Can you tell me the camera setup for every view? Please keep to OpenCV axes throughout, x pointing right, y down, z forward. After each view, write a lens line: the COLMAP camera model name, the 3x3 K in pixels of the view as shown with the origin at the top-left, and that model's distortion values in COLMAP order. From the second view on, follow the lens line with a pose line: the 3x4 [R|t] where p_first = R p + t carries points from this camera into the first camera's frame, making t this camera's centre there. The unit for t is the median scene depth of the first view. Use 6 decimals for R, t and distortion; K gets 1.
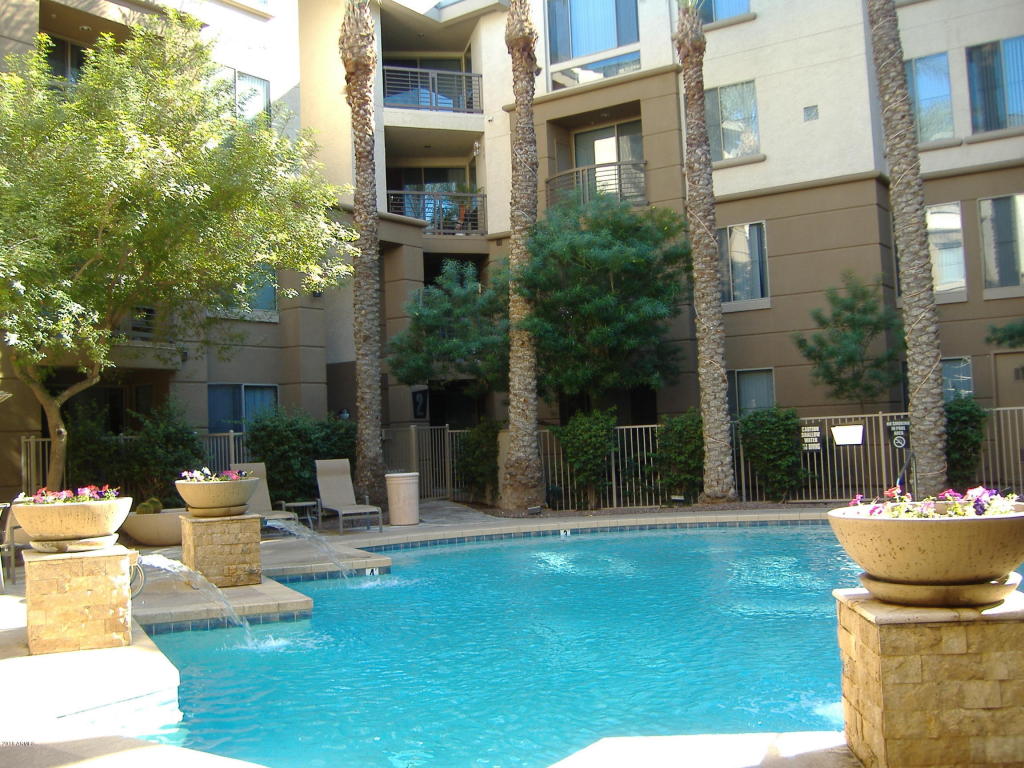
lens RADIAL K [[1031.3, 0, 512.0], [0, 1031.3, 384.0], [0, 0, 1]] dist [-0.045759, 0.006183]
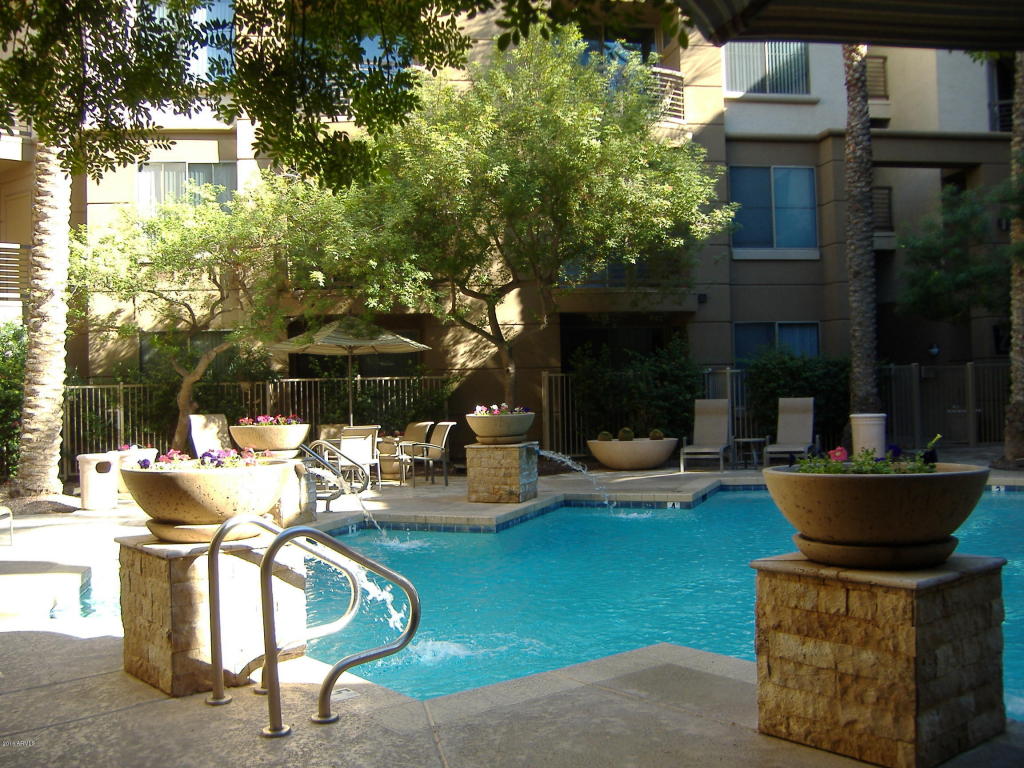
lens RADIAL K [[1031.3, 0, 512.0], [0, 1031.3, 384.0], [0, 0, 1]] dist [-0.045759, 0.006183]
pose [[0.735839, 0.020600, -0.676843, 0.300922], [0.026199, 0.997923, 0.058856, -0.007059], [0.676650, -0.061041, 0.733771, 0.070058]]
